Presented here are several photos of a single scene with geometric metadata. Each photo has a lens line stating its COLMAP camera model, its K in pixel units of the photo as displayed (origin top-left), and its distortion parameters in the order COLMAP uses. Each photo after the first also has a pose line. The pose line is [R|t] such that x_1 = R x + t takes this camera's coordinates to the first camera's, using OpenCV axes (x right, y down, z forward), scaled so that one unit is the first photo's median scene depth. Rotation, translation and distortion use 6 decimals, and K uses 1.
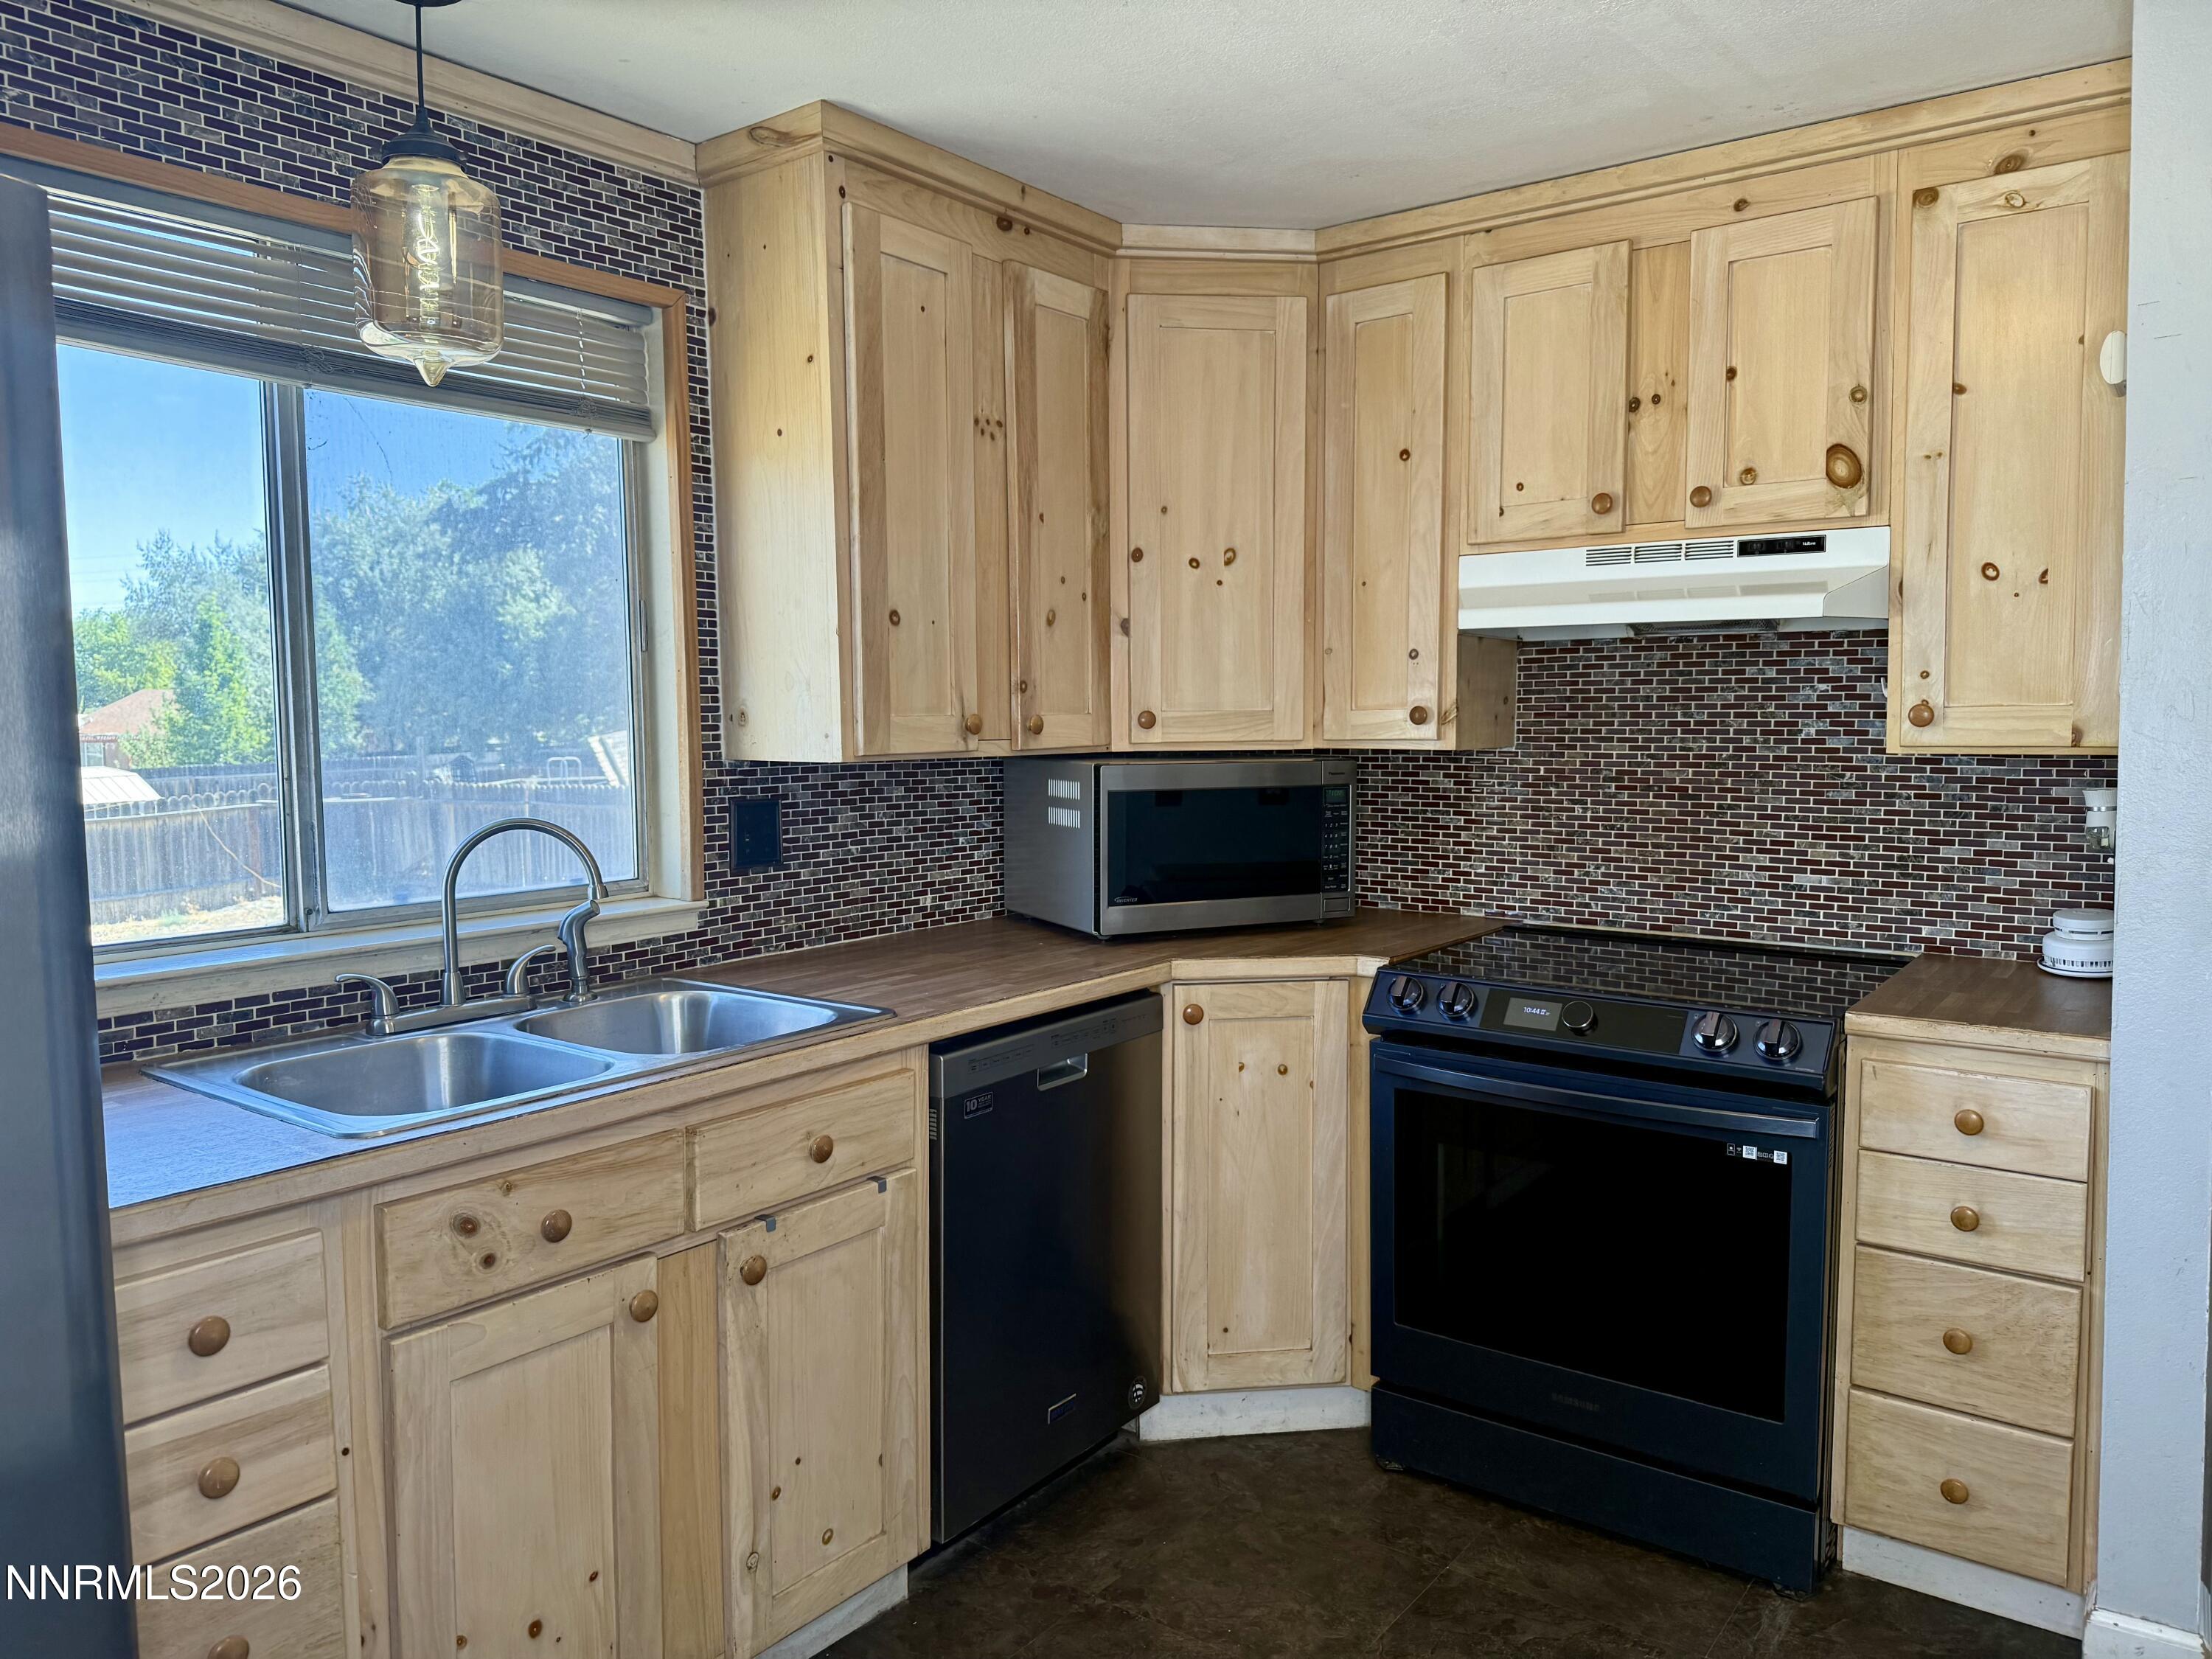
lens RADIAL K [[1544.3, 0, 1116.2], [0, 1544.3, 827.5], [0, 0, 1]] dist [0.087129, -0.136087]
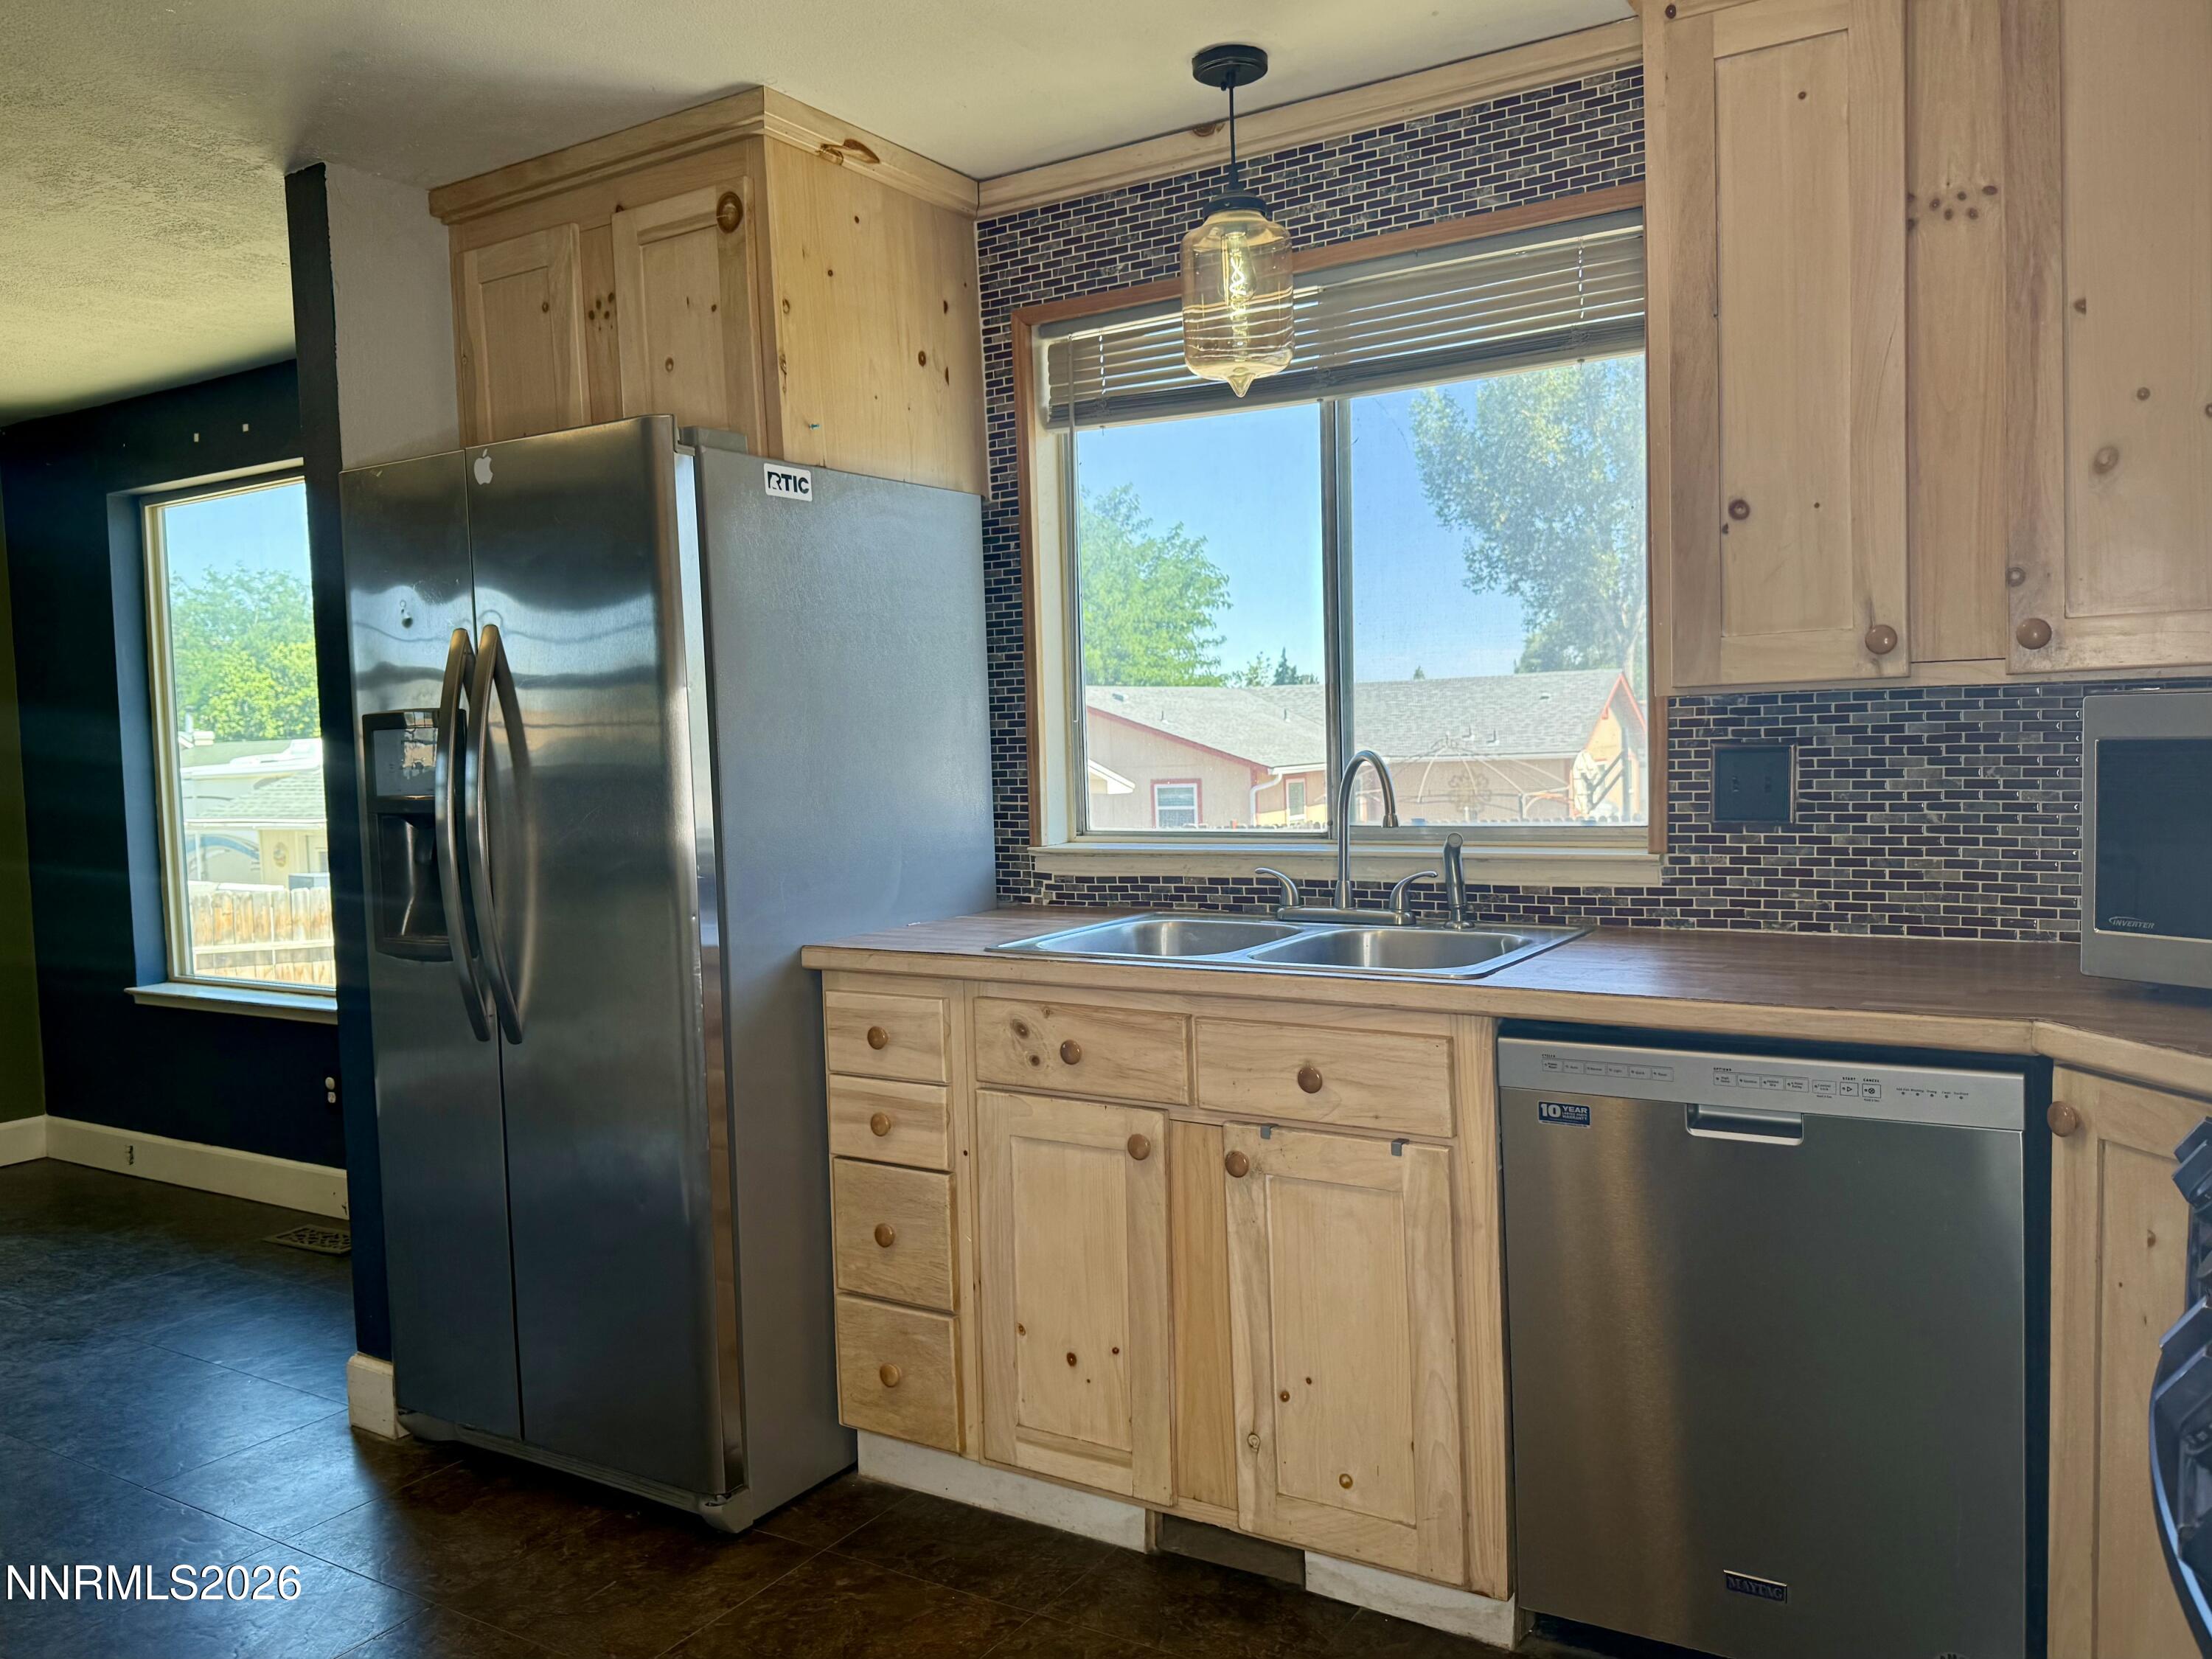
lens RADIAL K [[1694.6, 0, 1106.1], [0, 1694.6, 827.5], [0, 0, 1]] dist [0.089558, -0.152462]
pose [[0.069459, 0.058881, -0.995846, 0.700621], [-0.047104, 0.997337, 0.055683, -0.008033], [0.996472, 0.043041, 0.072048, 0.618753]]
